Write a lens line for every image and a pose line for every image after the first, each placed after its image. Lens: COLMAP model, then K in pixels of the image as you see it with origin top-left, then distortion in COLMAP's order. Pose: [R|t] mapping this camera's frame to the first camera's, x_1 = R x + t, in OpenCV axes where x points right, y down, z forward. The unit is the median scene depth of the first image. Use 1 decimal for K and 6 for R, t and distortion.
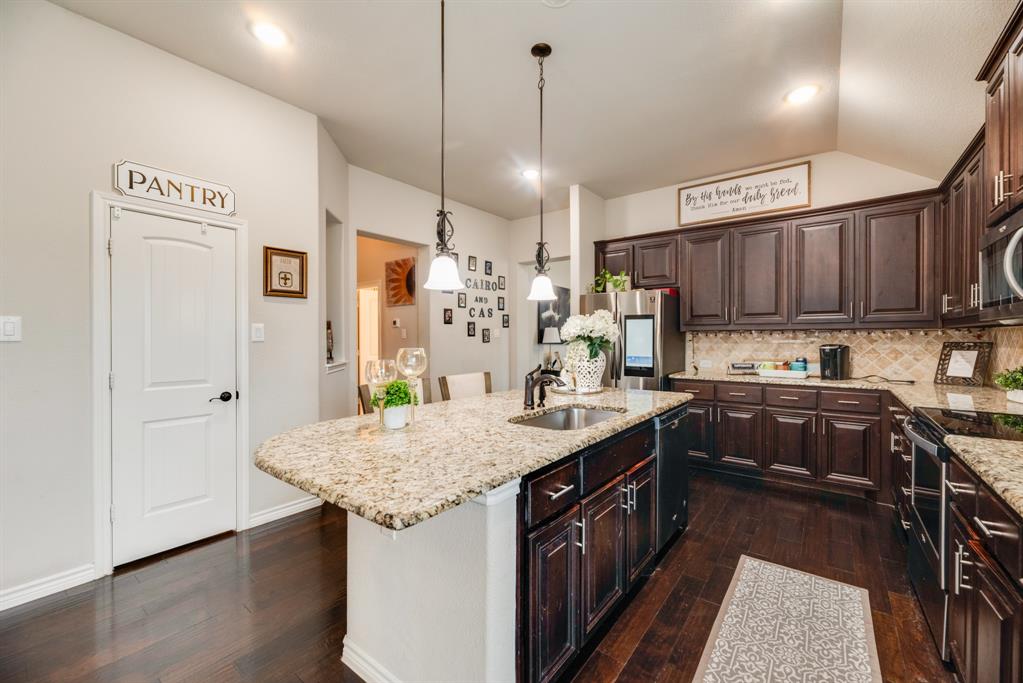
lens RADIAL K [[410.1, 0, 512.2], [0, 410.1, 335.4], [0, 0, 1]] dist [0.001389, 0.000106]
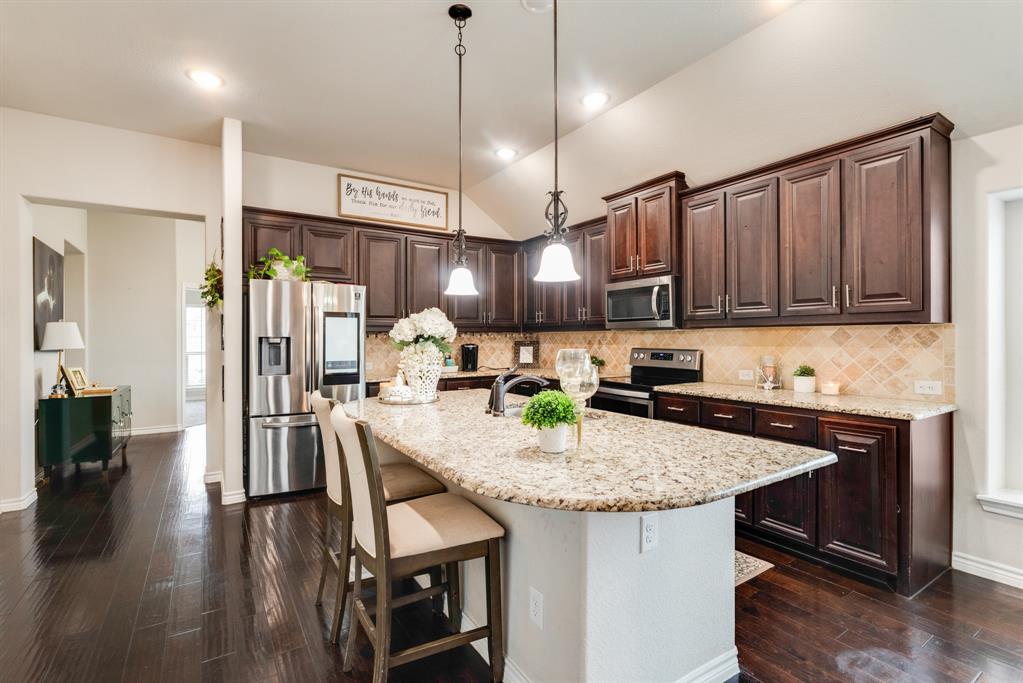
lens RADIAL K [[480.8, 0, 490.6], [0, 480.8, 339.2], [0, 0, 1]] dist [0.001865, 0.000199]
pose [[0.344786, -0.000967, 0.938681, -0.528403], [0.000579, 0.999999, 0.000817, 0.005279], [-0.938681, 0.000262, 0.344786, 0.365274]]
